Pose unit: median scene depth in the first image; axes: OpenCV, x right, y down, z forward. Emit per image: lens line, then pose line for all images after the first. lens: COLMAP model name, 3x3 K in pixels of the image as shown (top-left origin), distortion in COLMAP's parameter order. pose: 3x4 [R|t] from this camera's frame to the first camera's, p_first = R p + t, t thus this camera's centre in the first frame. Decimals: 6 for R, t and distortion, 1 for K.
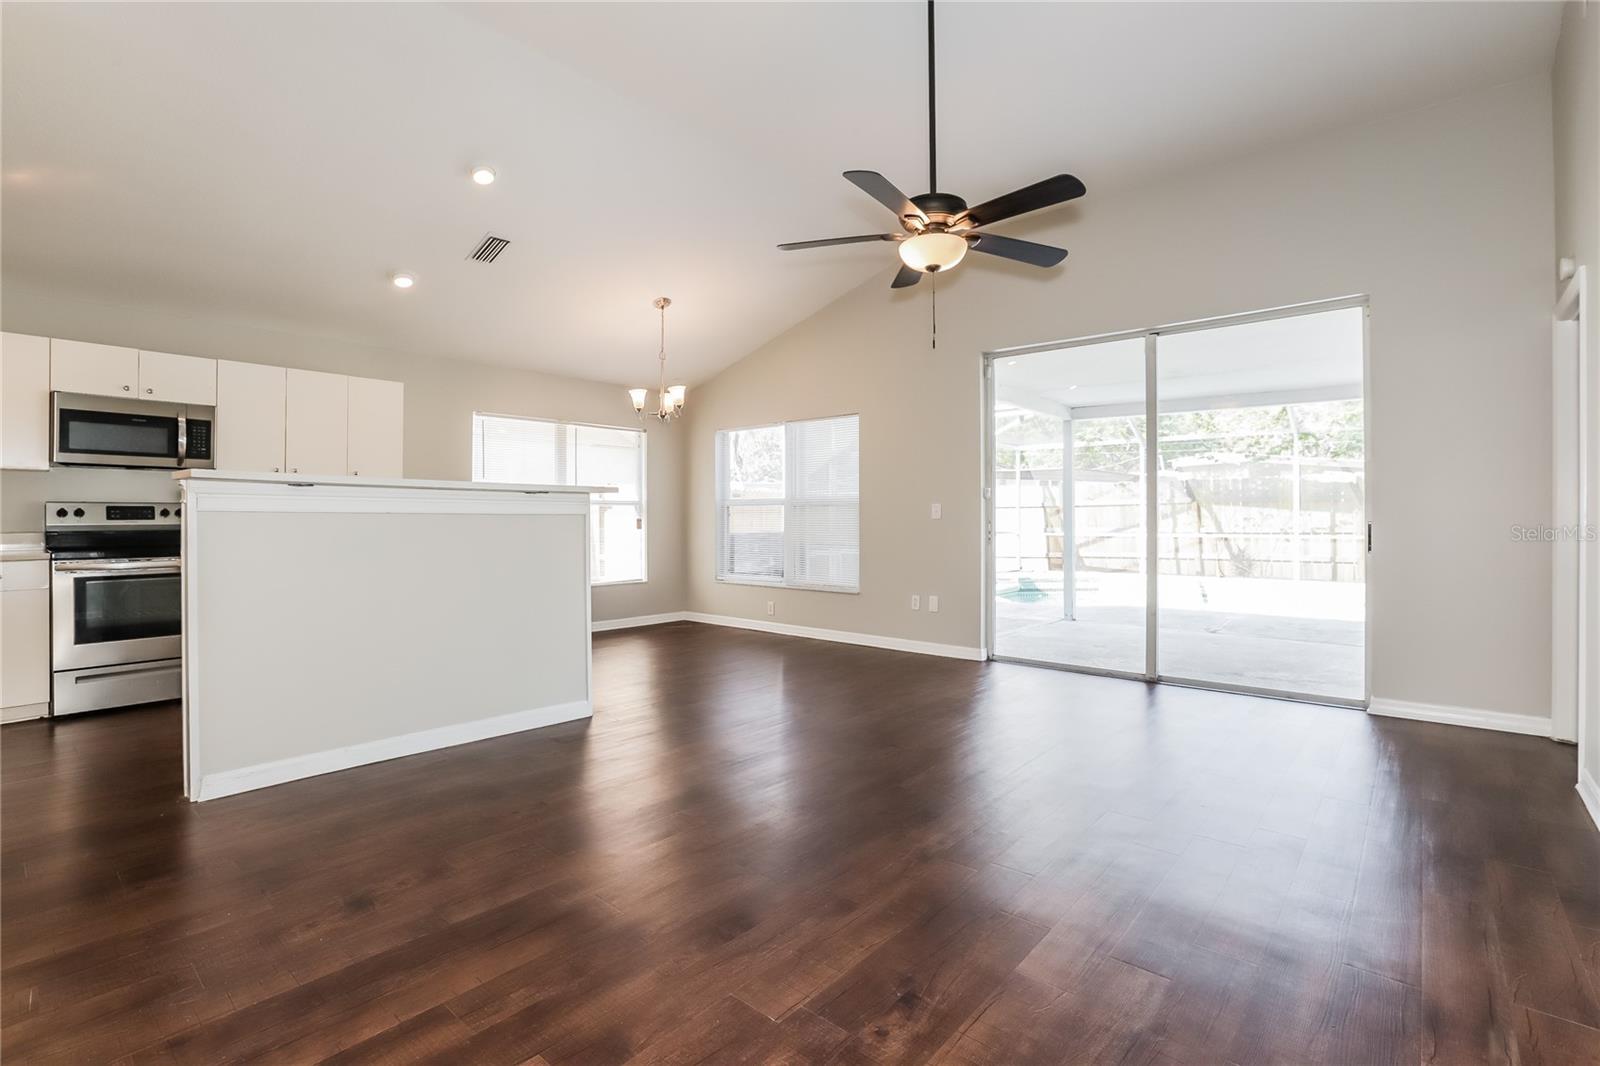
lens RADIAL K [[751.1, 0, 796.2], [0, 751.1, 515.3], [0, 0, 1]] dist [-0.020630, 0.000185]
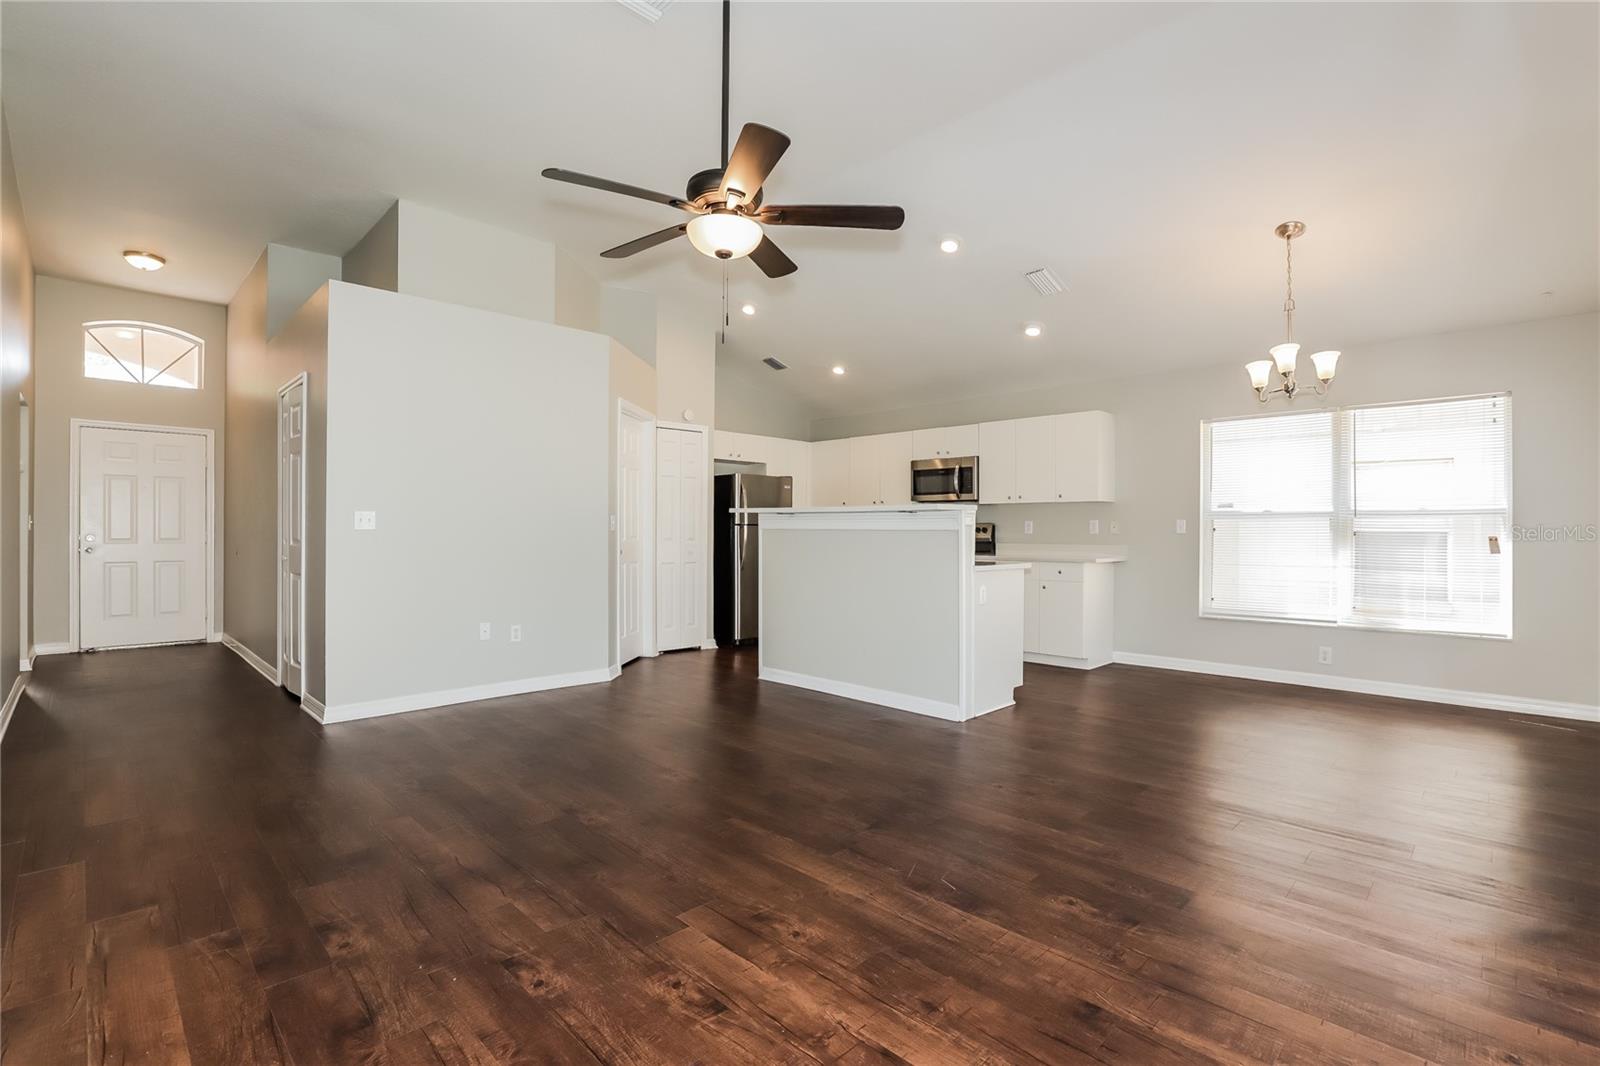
lens RADIAL K [[759.0, 0, 804.3], [0, 759.0, 531.9], [0, 0, 1]] dist [-0.016354, 0.000844]
pose [[-0.062735, 0.000311, -0.998030, 0.730239], [-0.000856, 1.000000, 0.000365, 0.001777], [0.998030, 0.000877, -0.062734, 0.767102]]
